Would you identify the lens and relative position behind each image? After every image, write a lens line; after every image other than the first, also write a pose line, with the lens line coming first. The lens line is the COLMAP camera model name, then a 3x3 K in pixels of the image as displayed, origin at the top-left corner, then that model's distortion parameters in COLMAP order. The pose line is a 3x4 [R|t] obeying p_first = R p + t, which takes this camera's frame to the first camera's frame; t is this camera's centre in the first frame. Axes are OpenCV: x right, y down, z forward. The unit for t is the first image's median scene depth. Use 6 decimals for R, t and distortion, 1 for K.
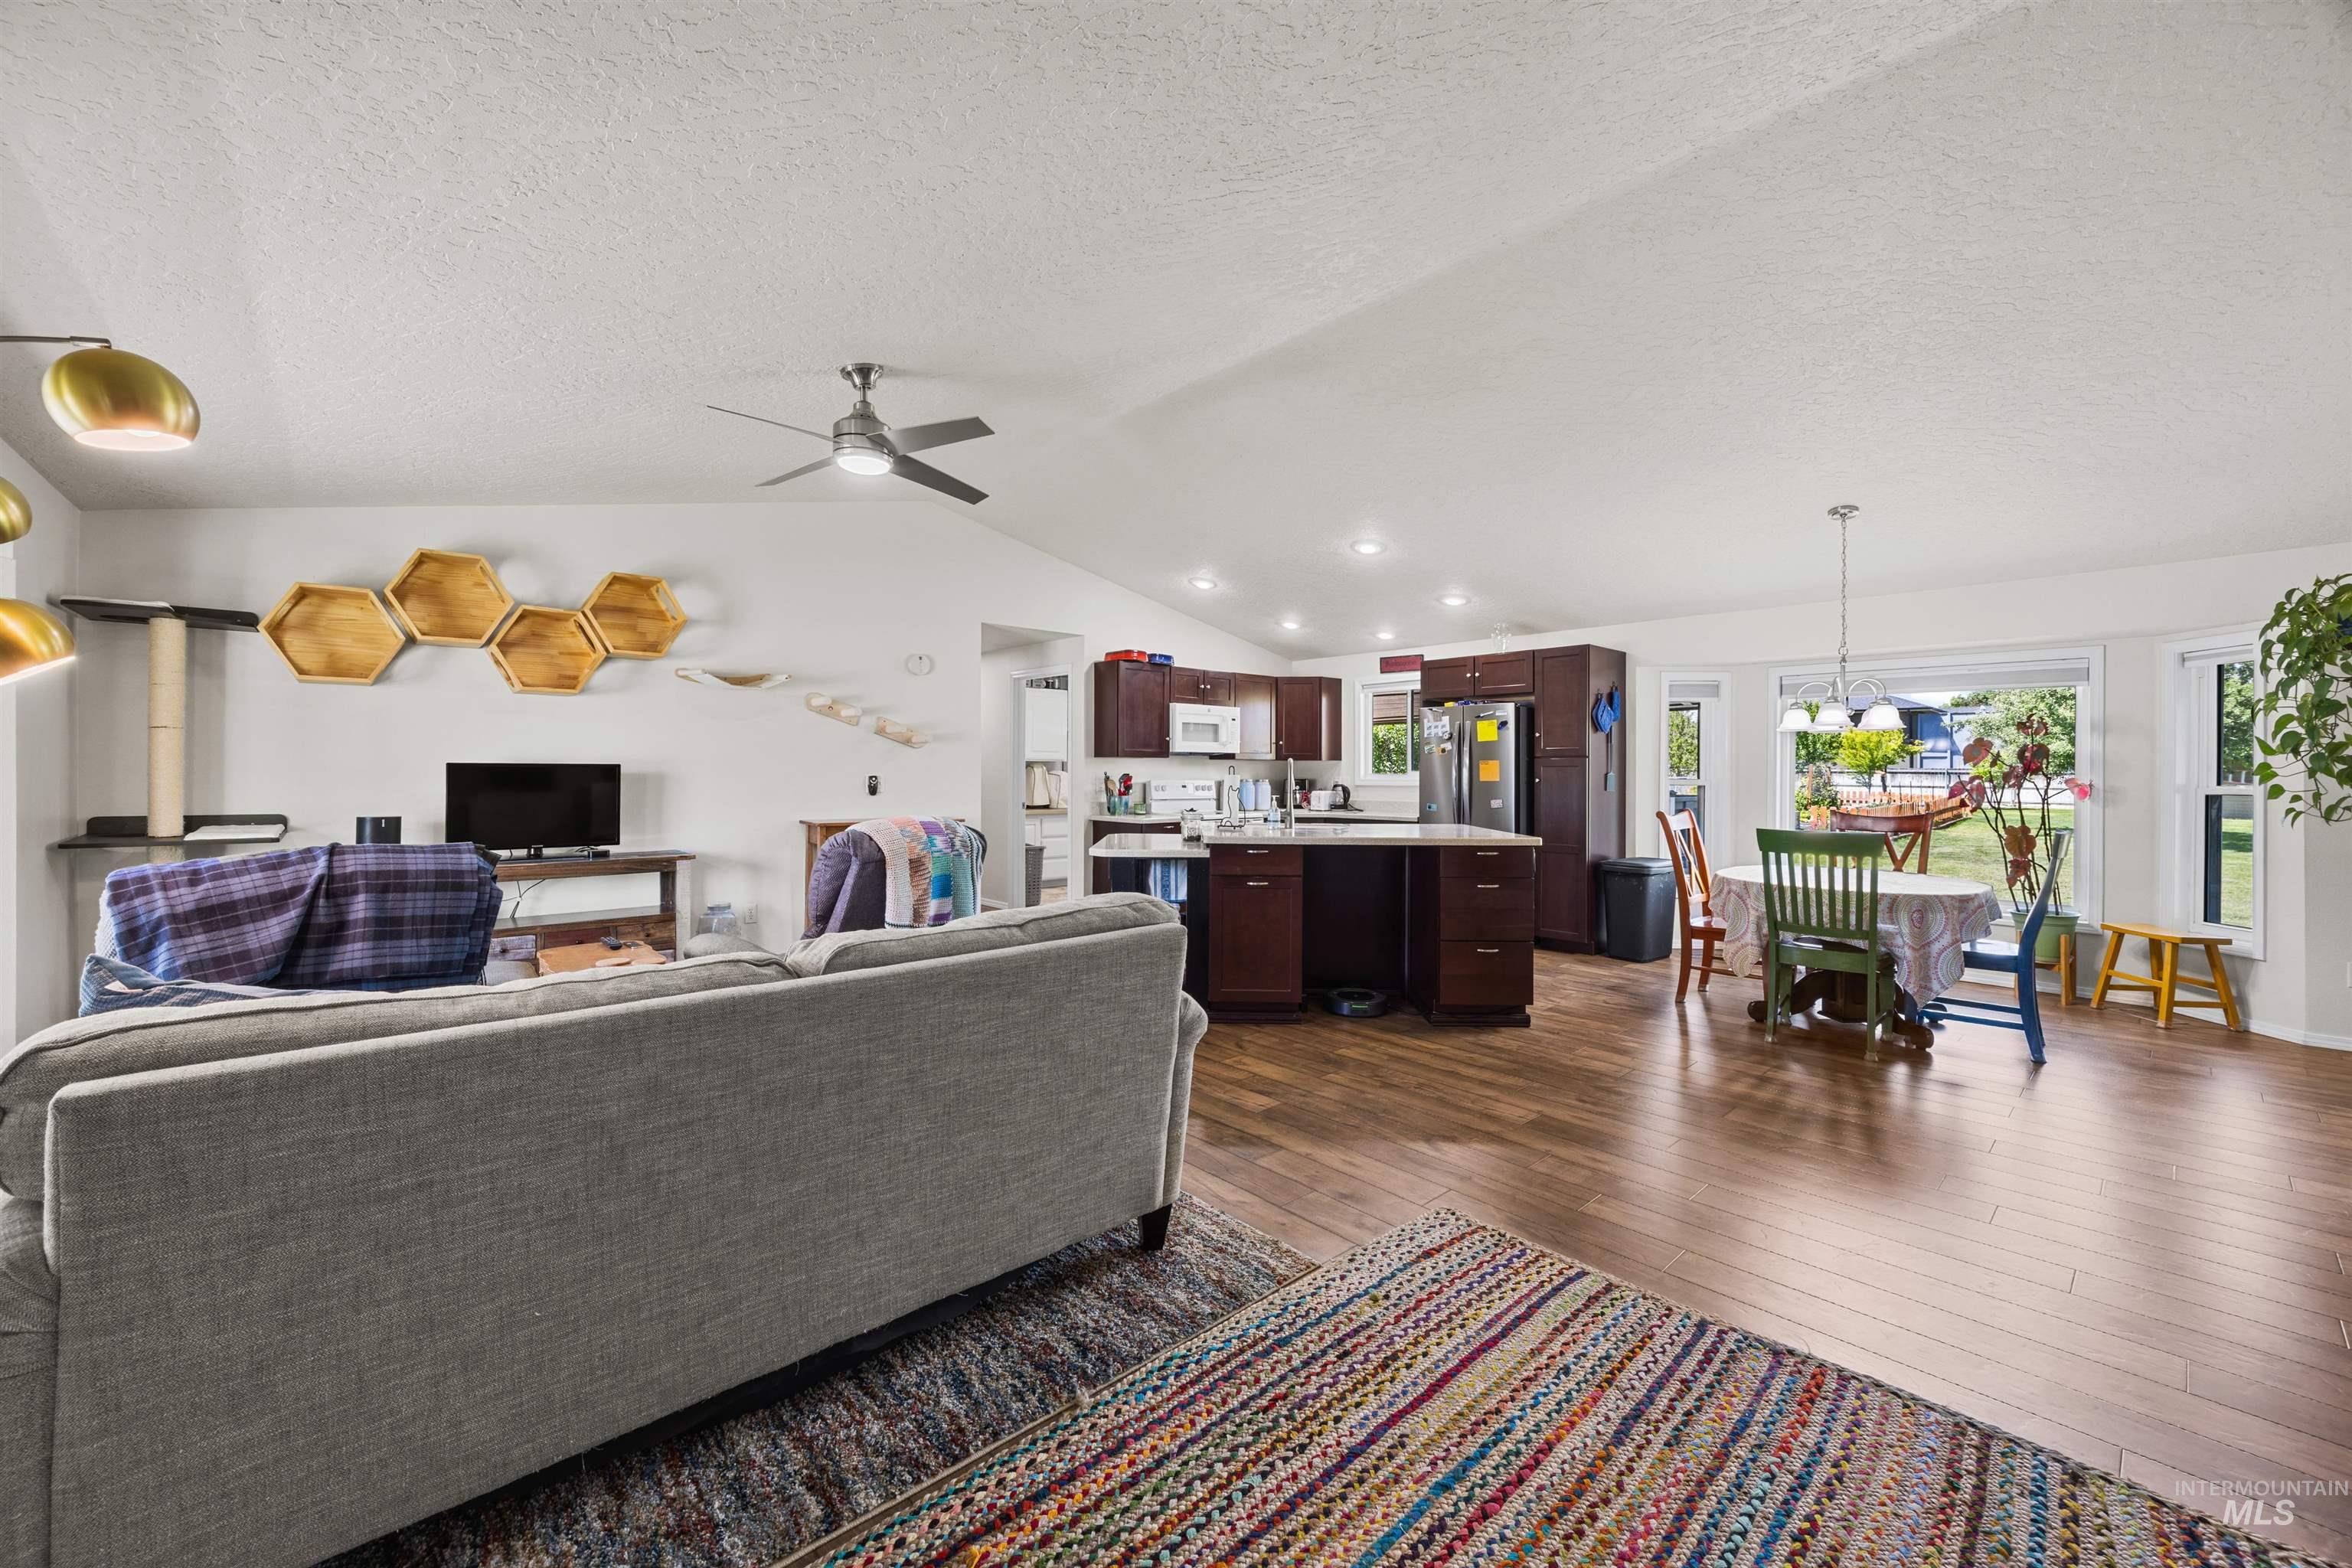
lens RADIAL K [[901.1, 0, 1167.3], [0, 901.1, 785.3], [0, 0, 1]] dist [0.006148, 0.000073]
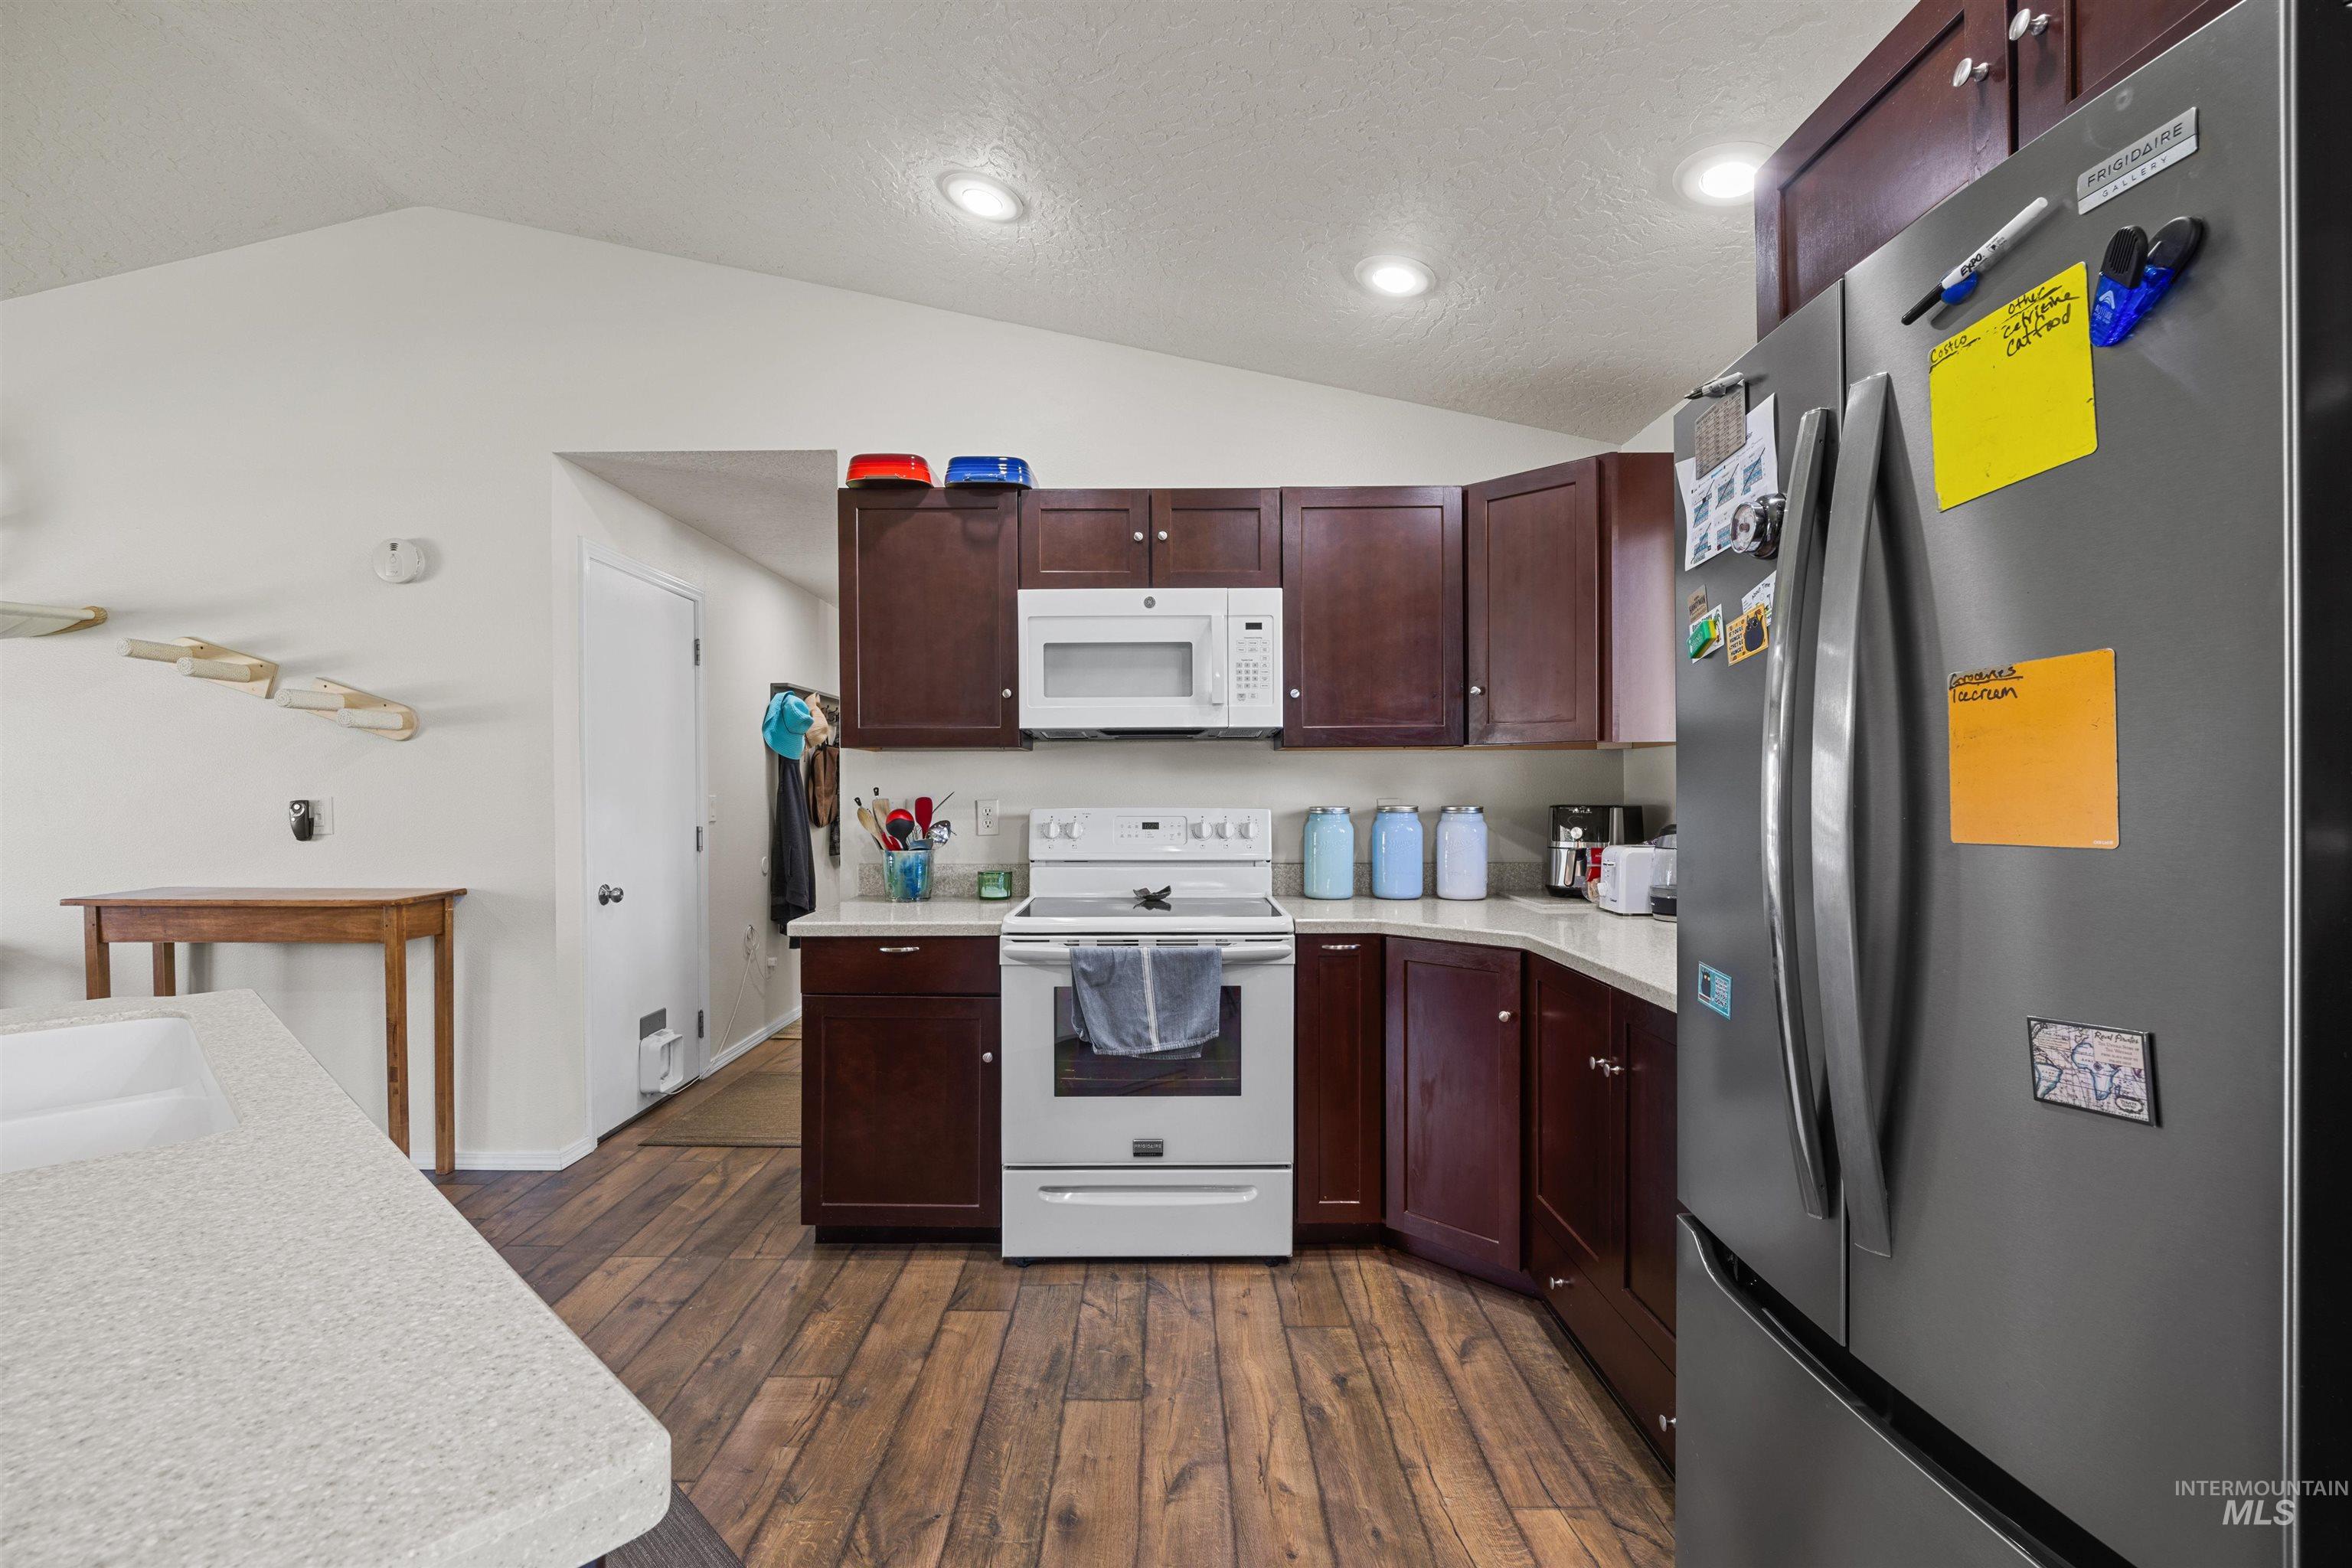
lens RADIAL K [[1039.7, 0, 1170.8], [0, 1039.7, 792.3], [0, 0, 1]] dist [-0.001365, -0.000078]
pose [[0.741972, -0.003788, -0.670420, 0.320328], [-0.002222, 0.999965, -0.008109, -0.009323], [0.670427, 0.007506, 0.741938, 0.736866]]
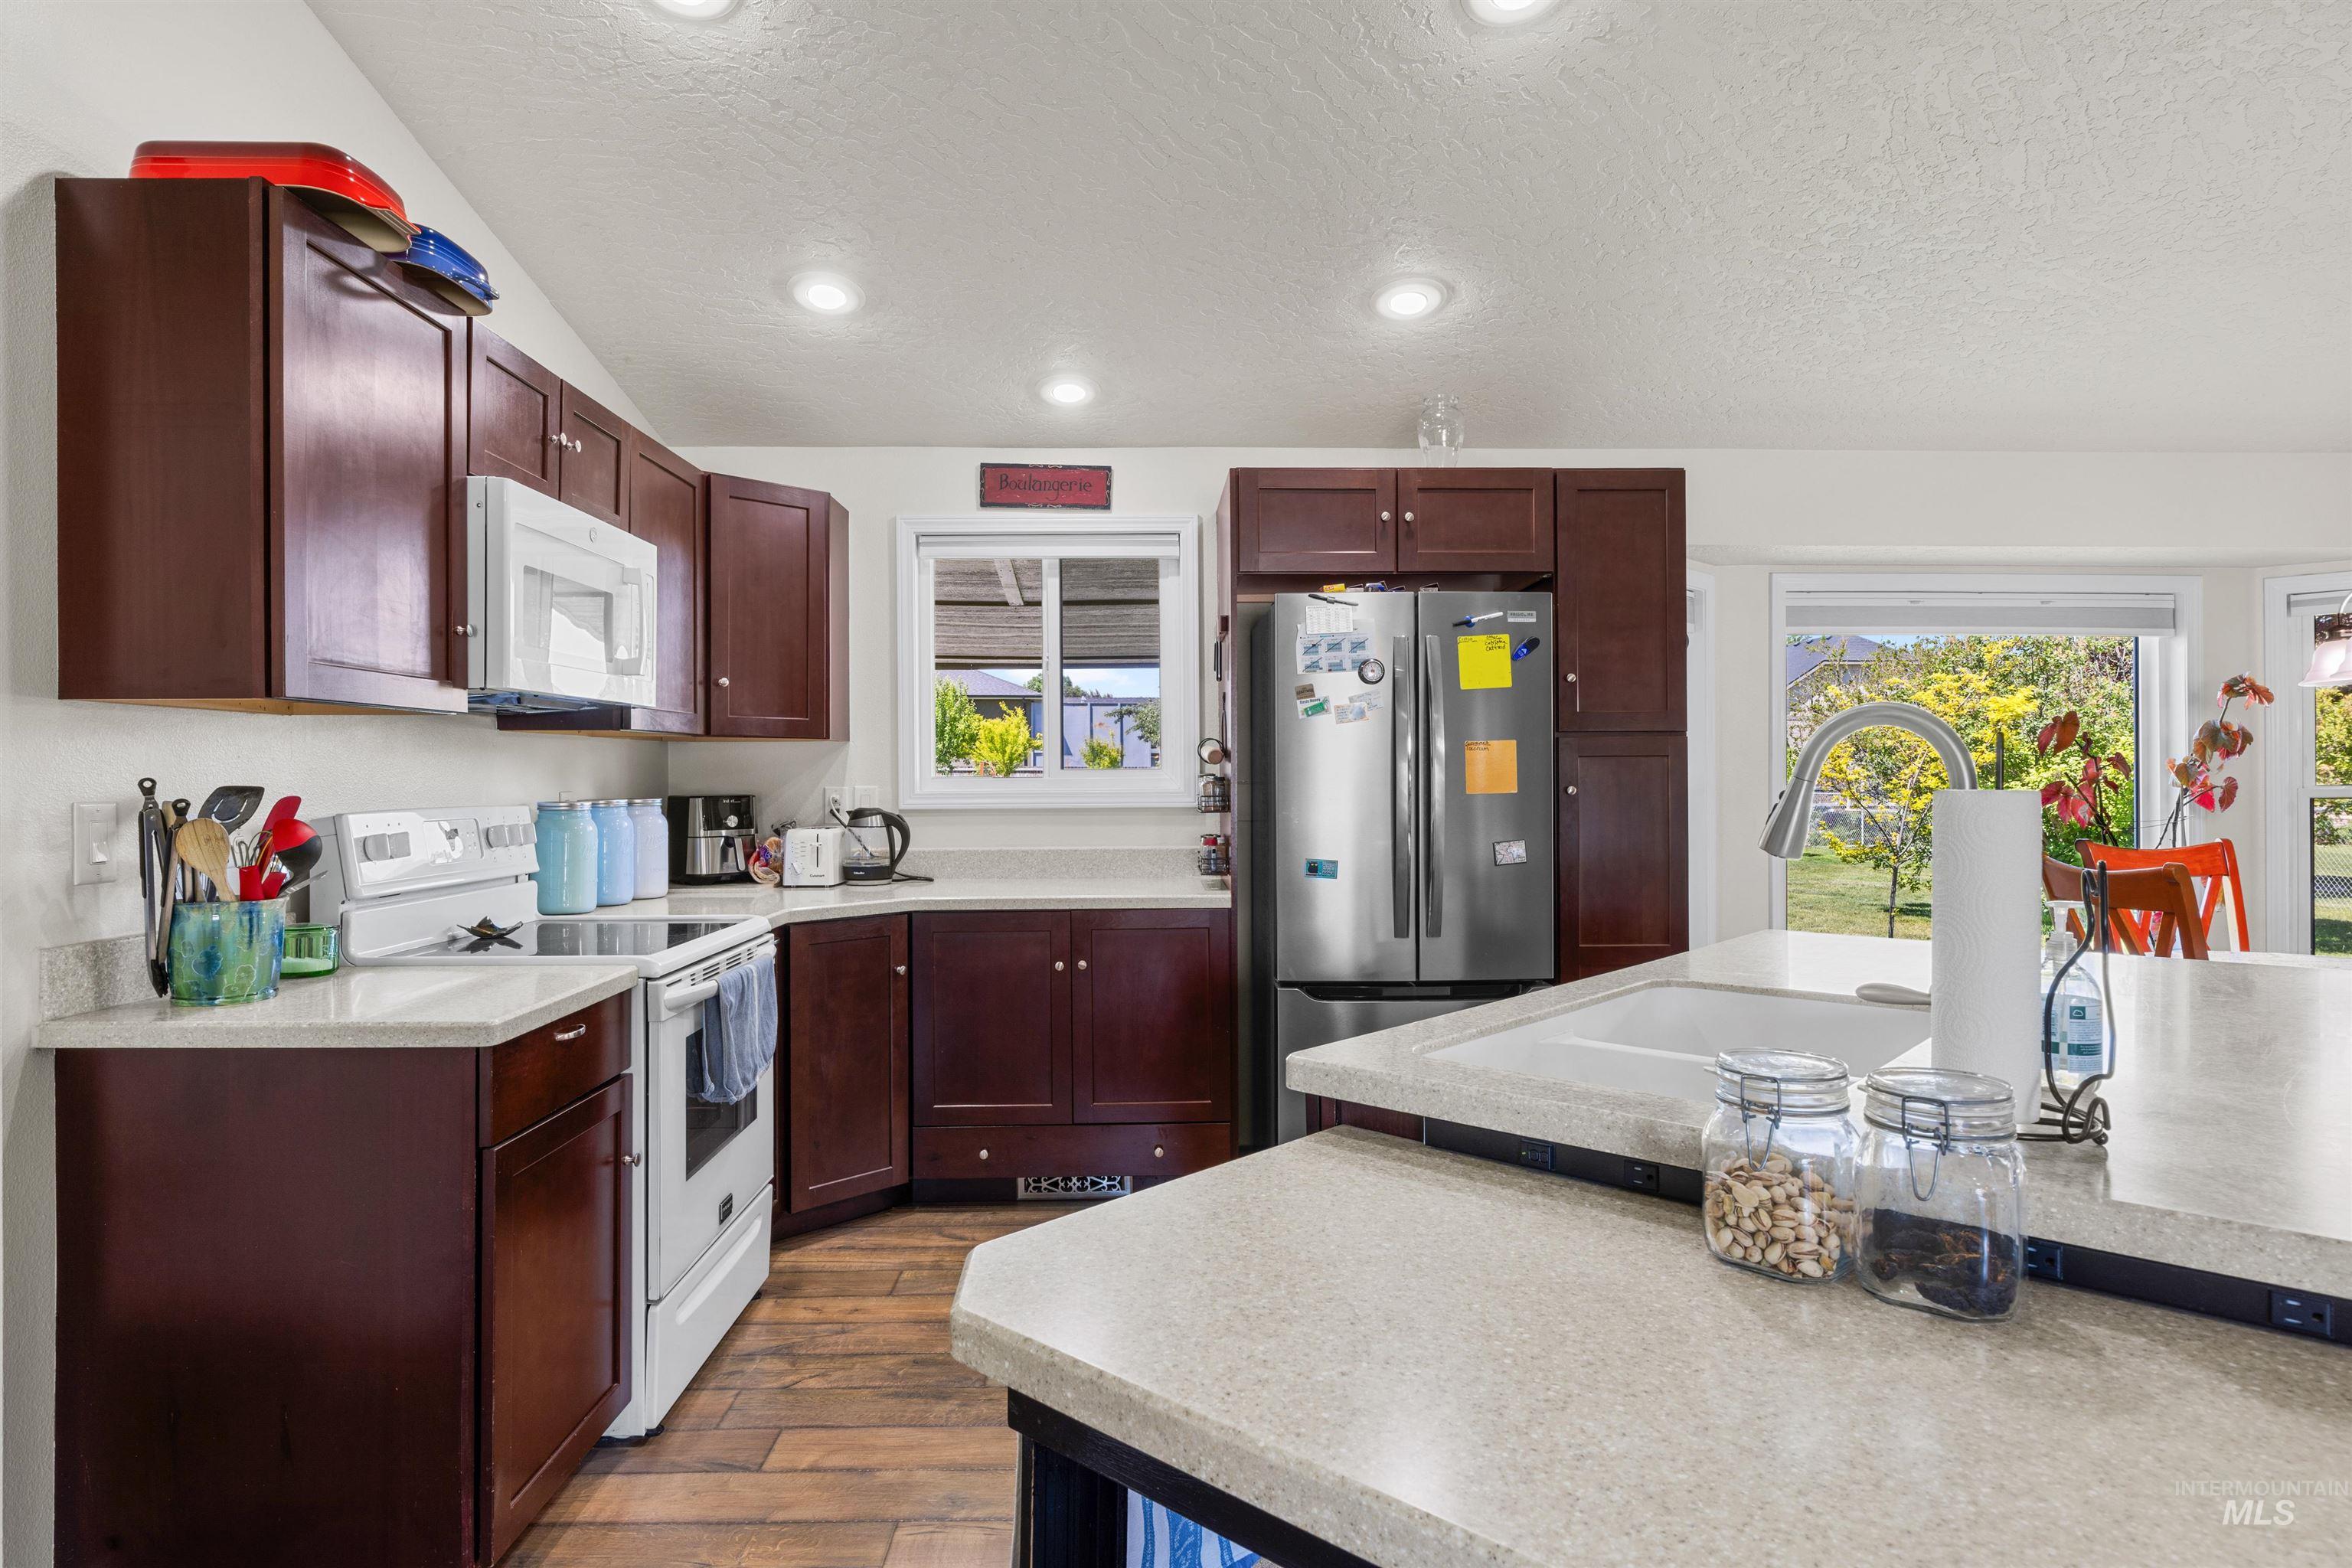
lens RADIAL K [[1317.8, 0, 1162.5], [0, 1317.8, 777.4], [0, 0, 1]] dist [0.005433, 0.000916]
pose [[0.658343, -0.007463, 0.752681, -0.134155], [0.014627, 0.999889, -0.002879, -0.011207], [-0.752576, 0.012905, 0.658379, 0.650720]]
